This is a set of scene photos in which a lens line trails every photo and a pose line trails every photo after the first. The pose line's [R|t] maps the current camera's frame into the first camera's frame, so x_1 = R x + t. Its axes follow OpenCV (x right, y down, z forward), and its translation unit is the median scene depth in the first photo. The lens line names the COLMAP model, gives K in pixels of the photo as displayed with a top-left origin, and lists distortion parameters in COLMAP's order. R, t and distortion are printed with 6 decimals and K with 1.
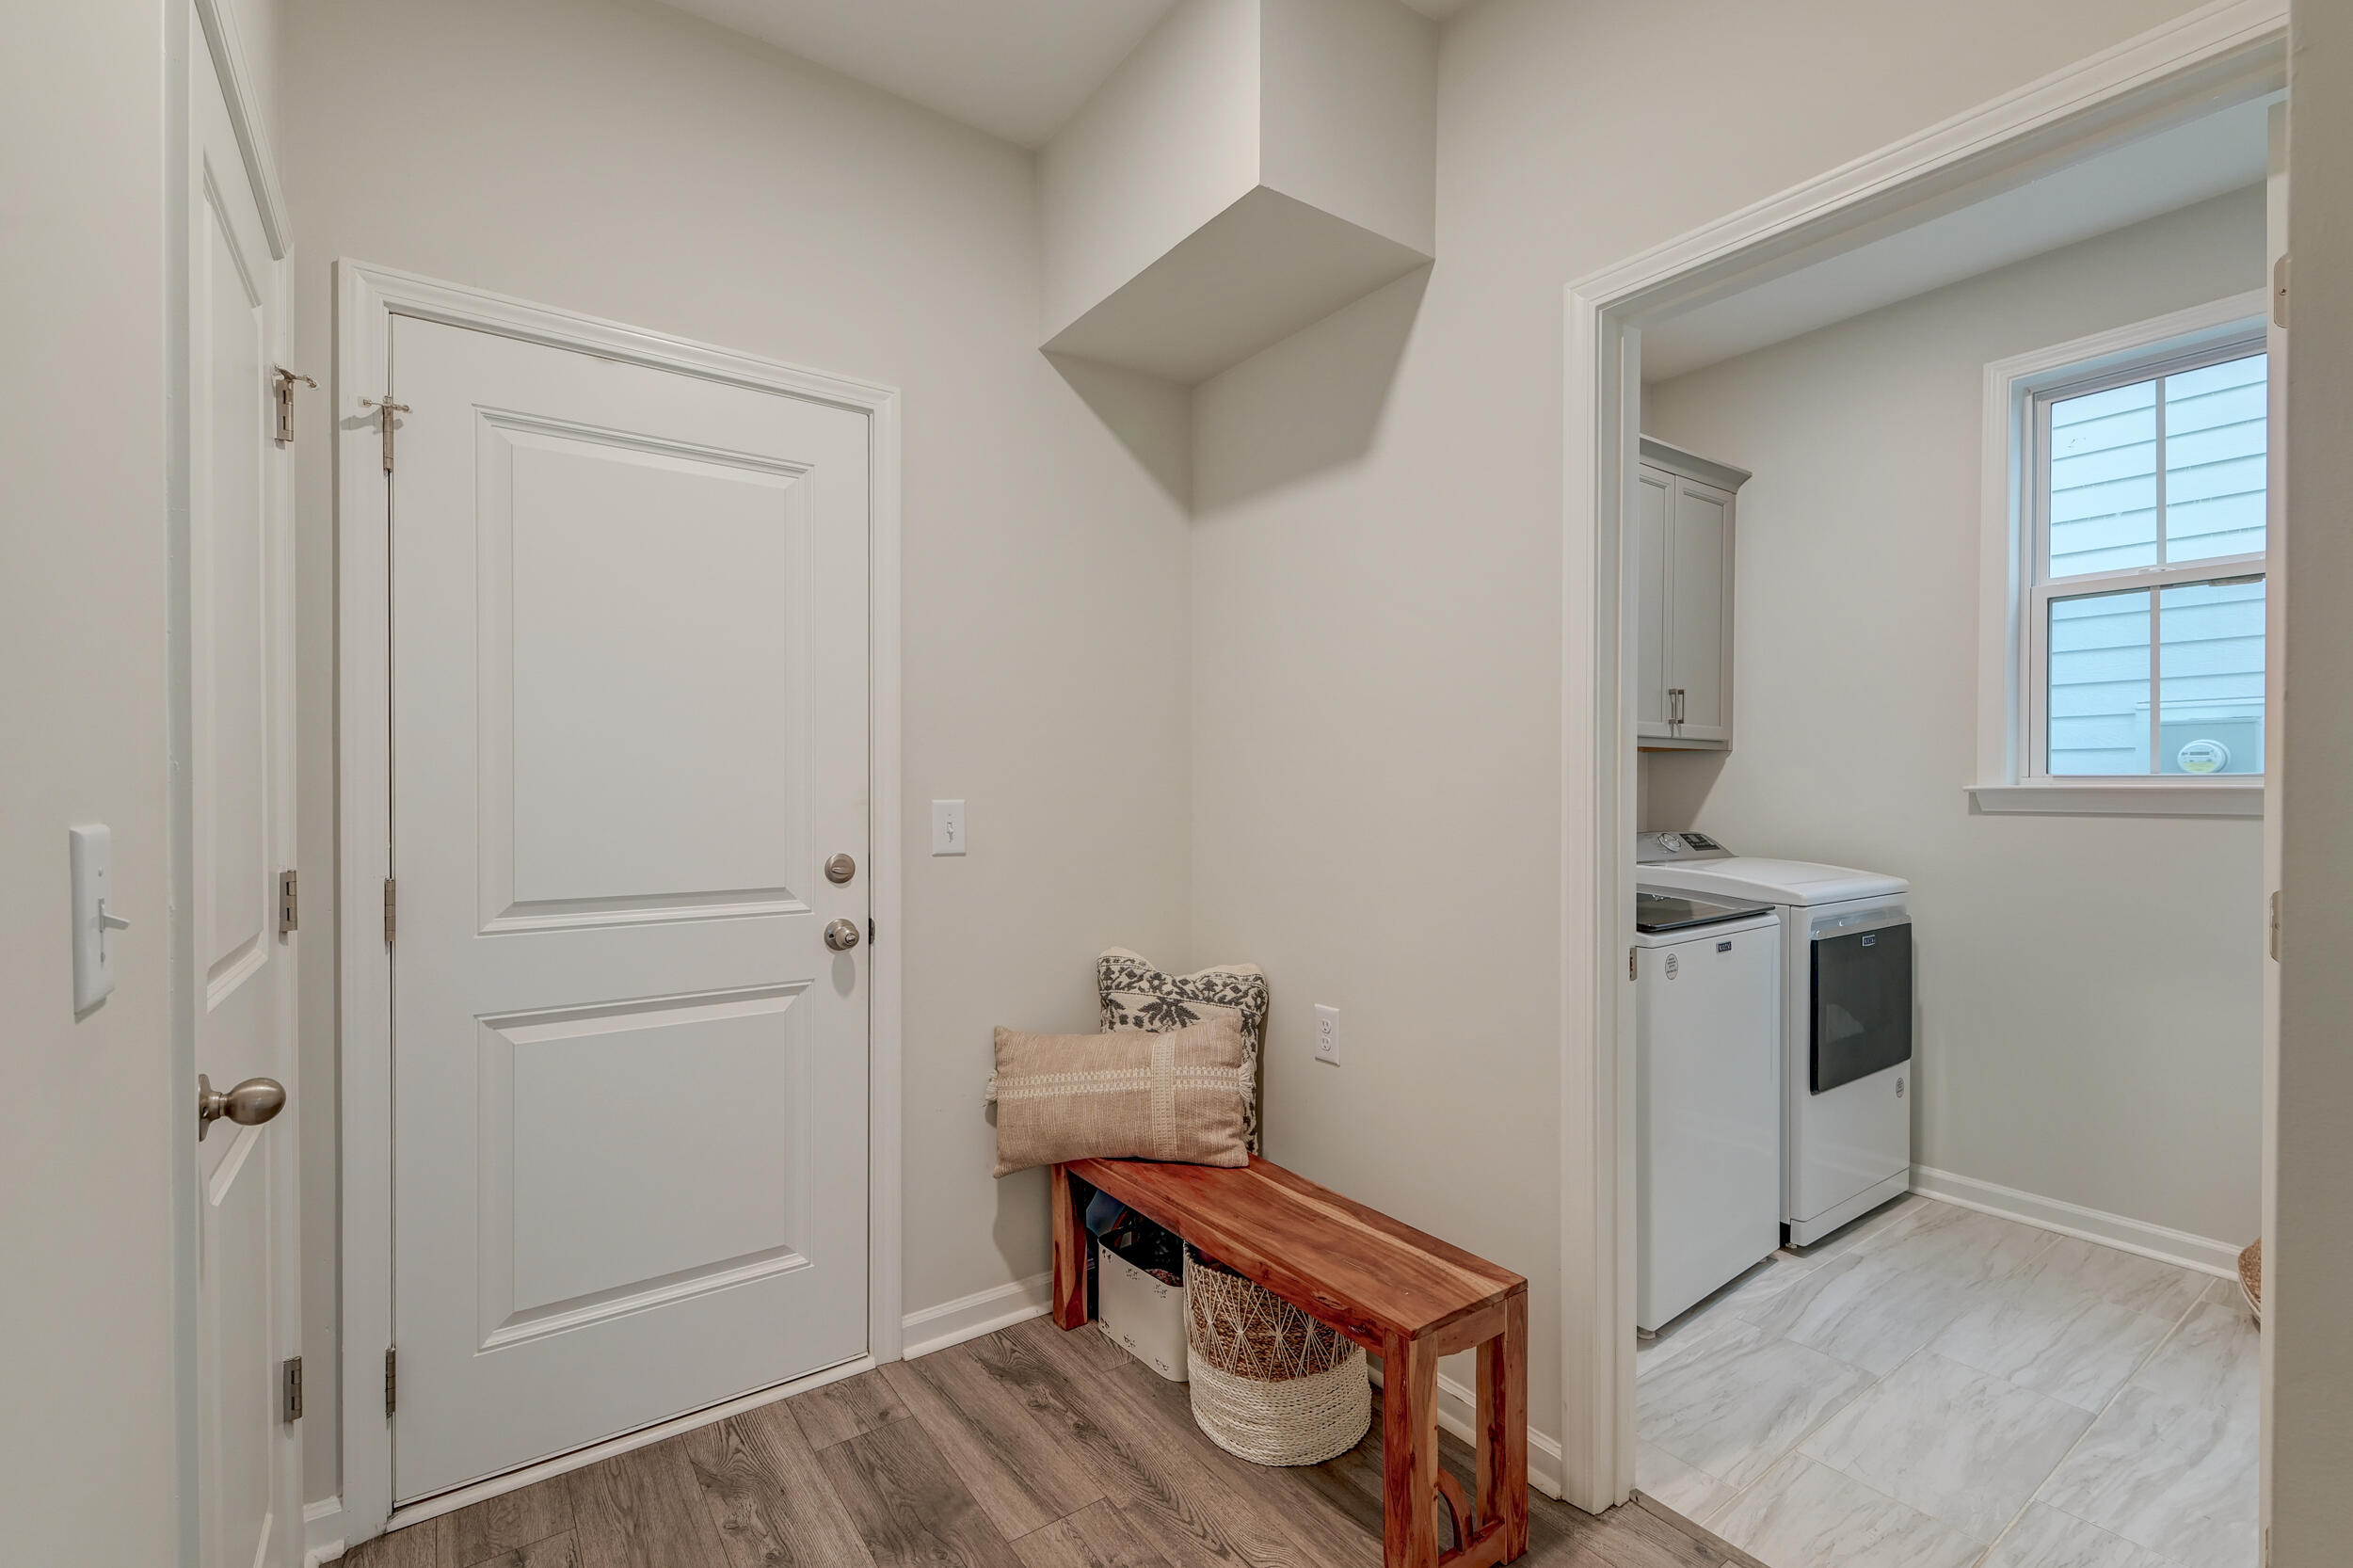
lens RADIAL K [[1028.5, 0, 1176.5], [0, 1028.5, 784.0], [0, 0, 1]] dist [-0.000653, -0.000170]
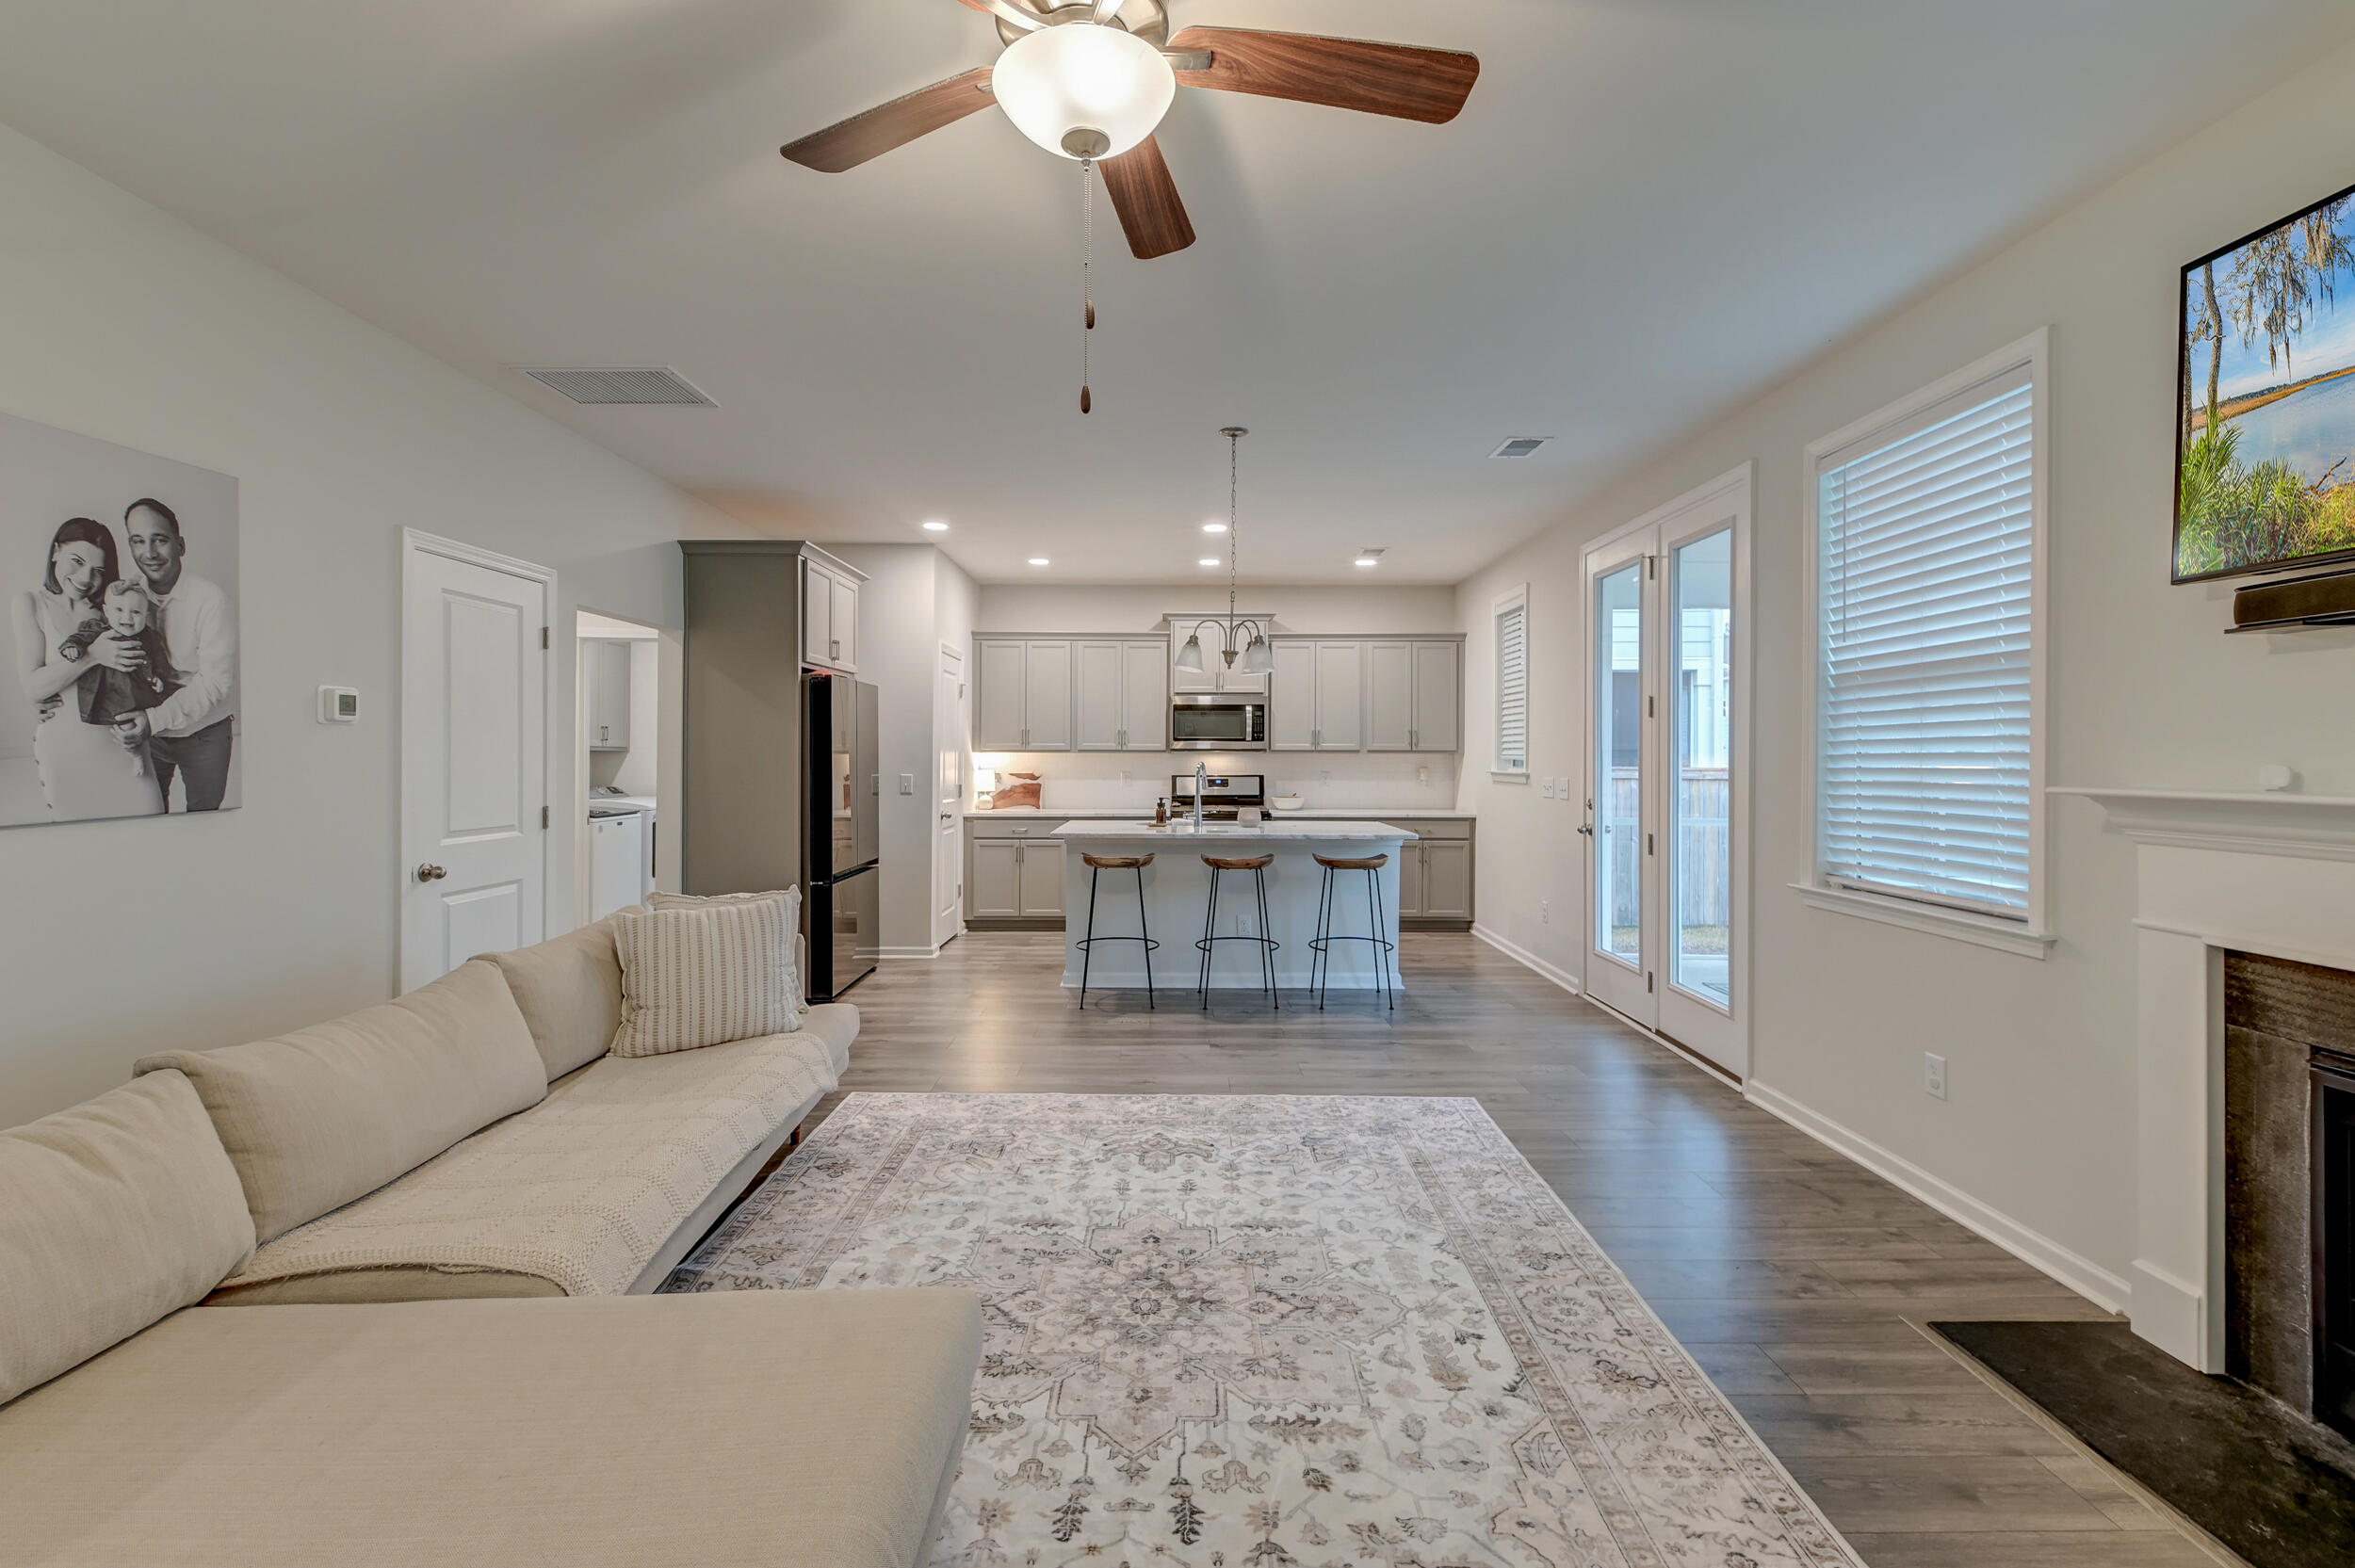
lens RADIAL K [[1007.1, 0, 1174.9], [0, 1007.1, 758.2], [0, 0, 1]] dist [0.023063, -0.010171]
pose [[0.588682, -0.004153, 0.808354, -0.717756], [0.001699, 0.999991, 0.003900, -0.028969], [-0.808363, -0.000922, 0.588684, -1.636272]]
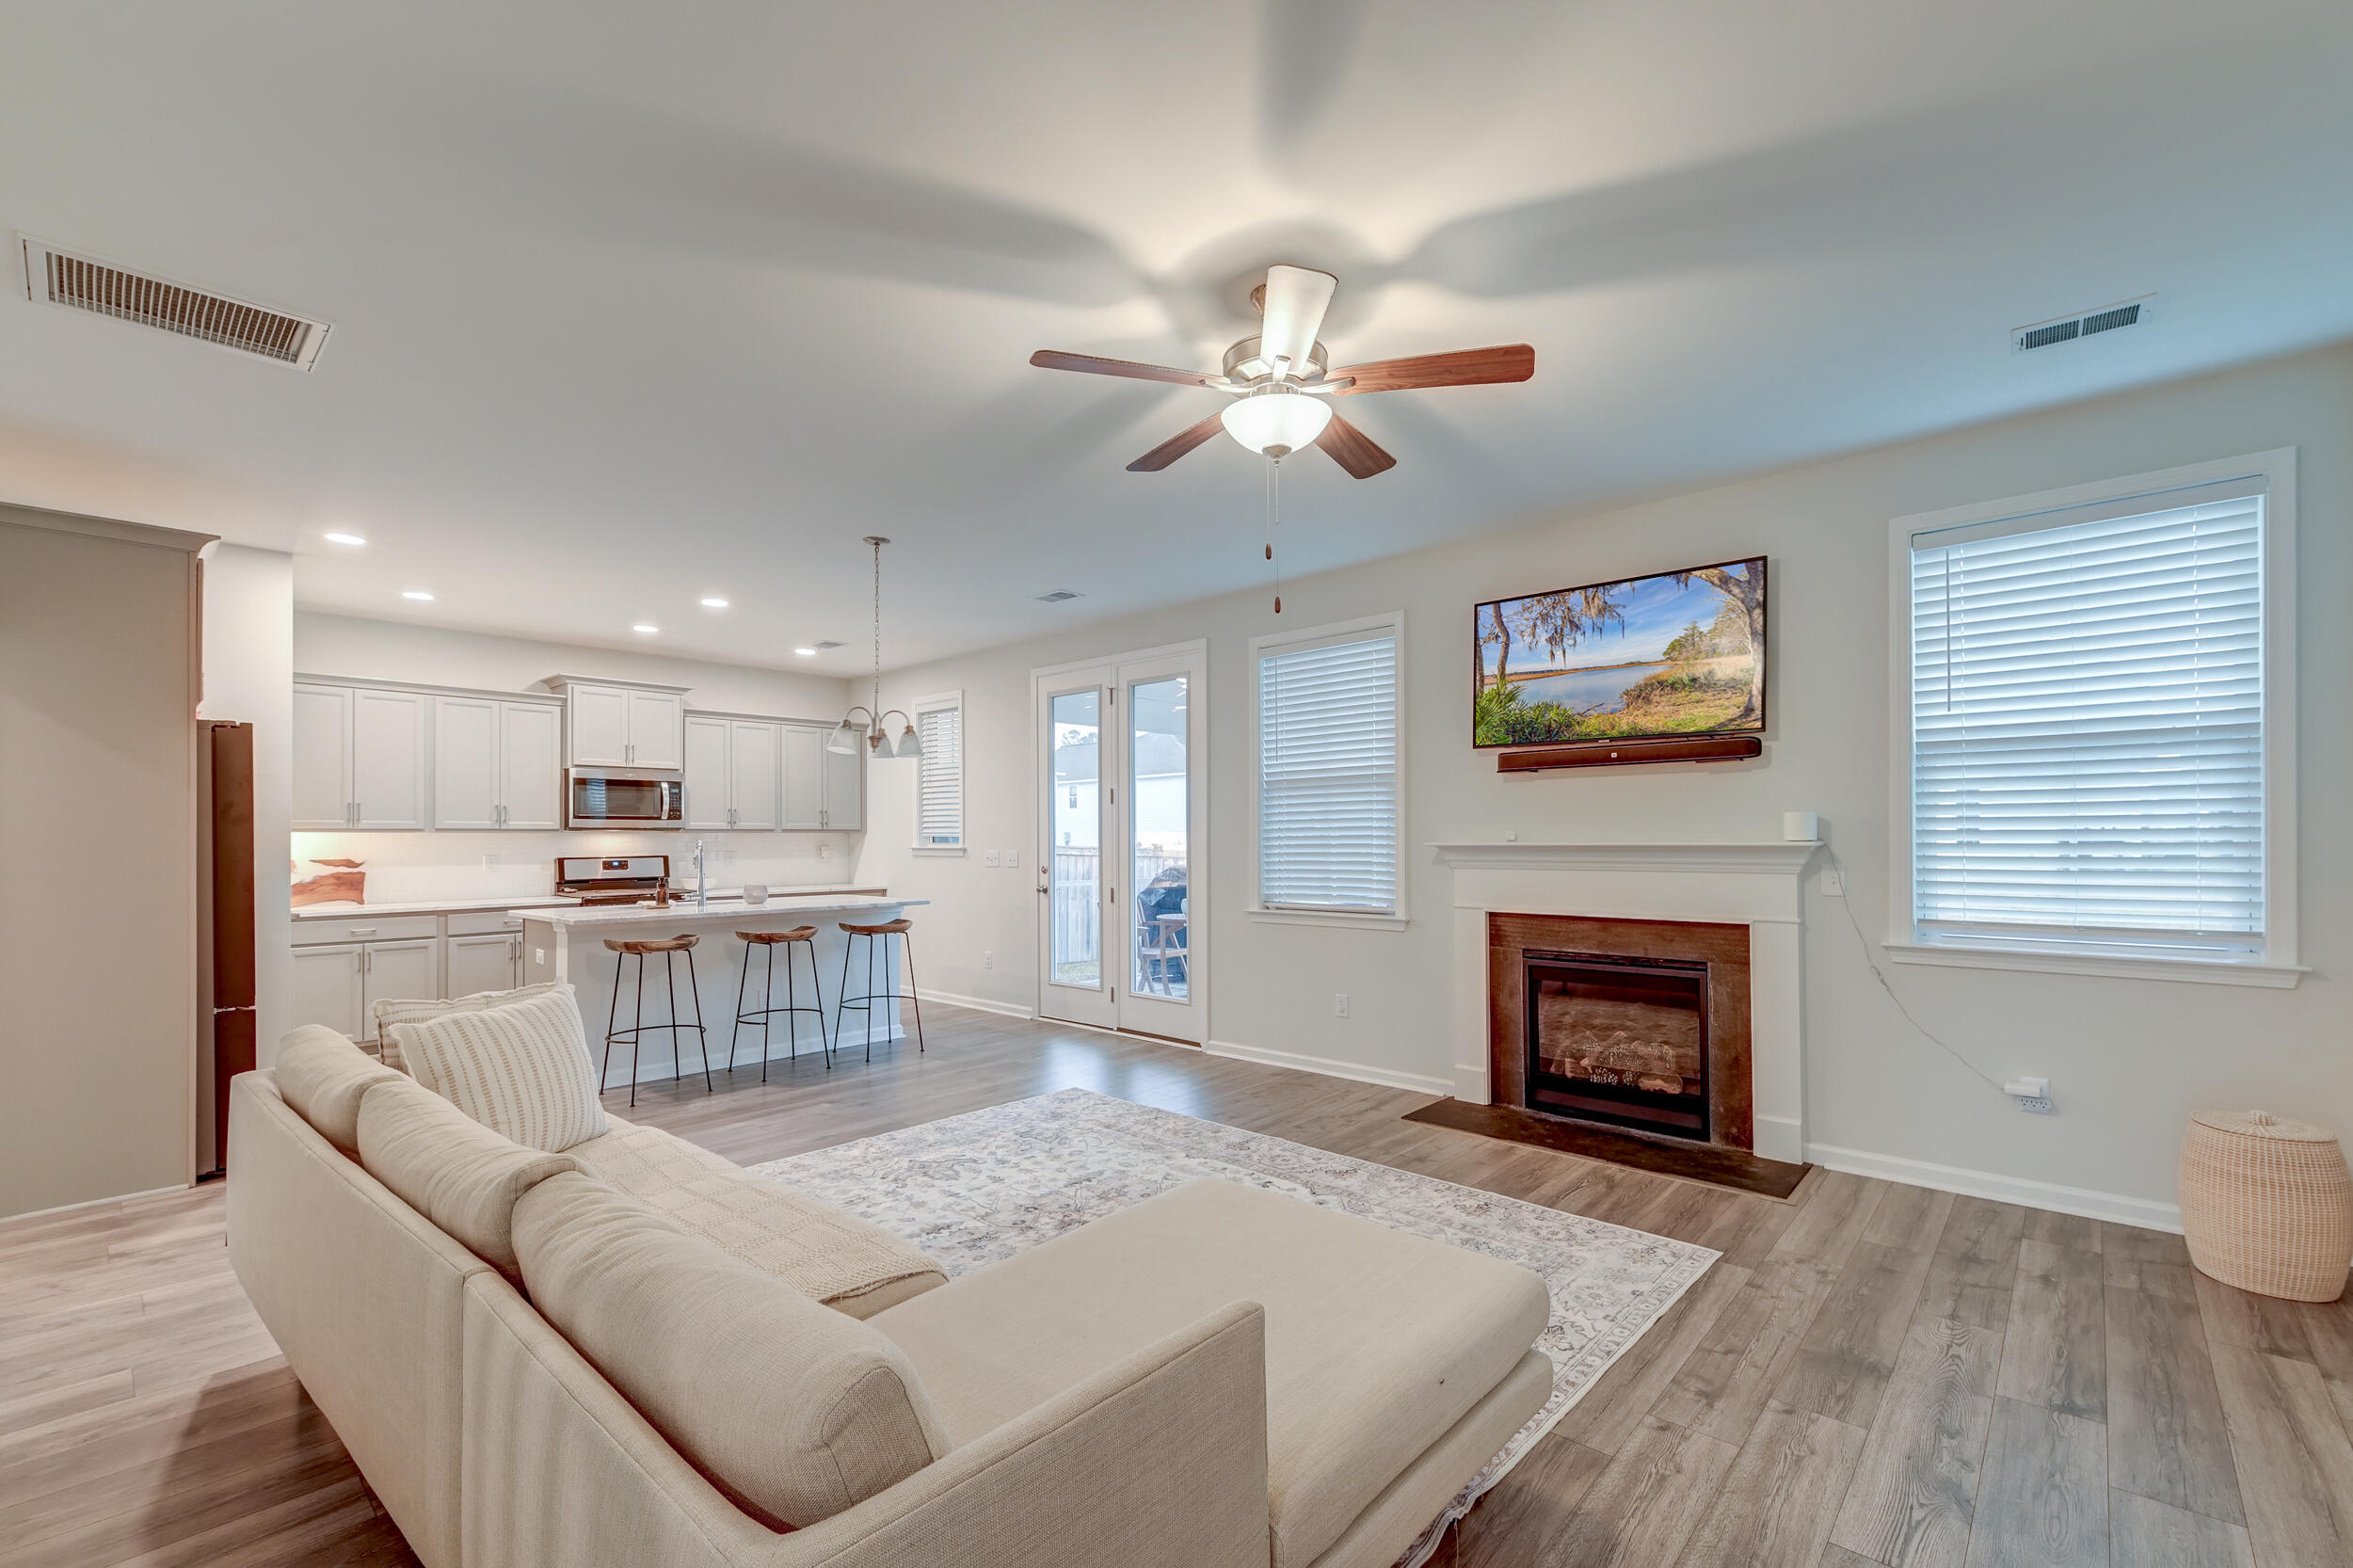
lens RADIAL K [[994.2, 0, 1174.8], [0, 994.2, 837.9], [0, 0, 1]] dist [0.012338, -0.000250]
pose [[-0.194486, -0.002666, 0.980902, -1.155284], [0.006897, 0.999968, 0.004085, -0.019203], [-0.980881, 0.007560, -0.194462, -1.007939]]
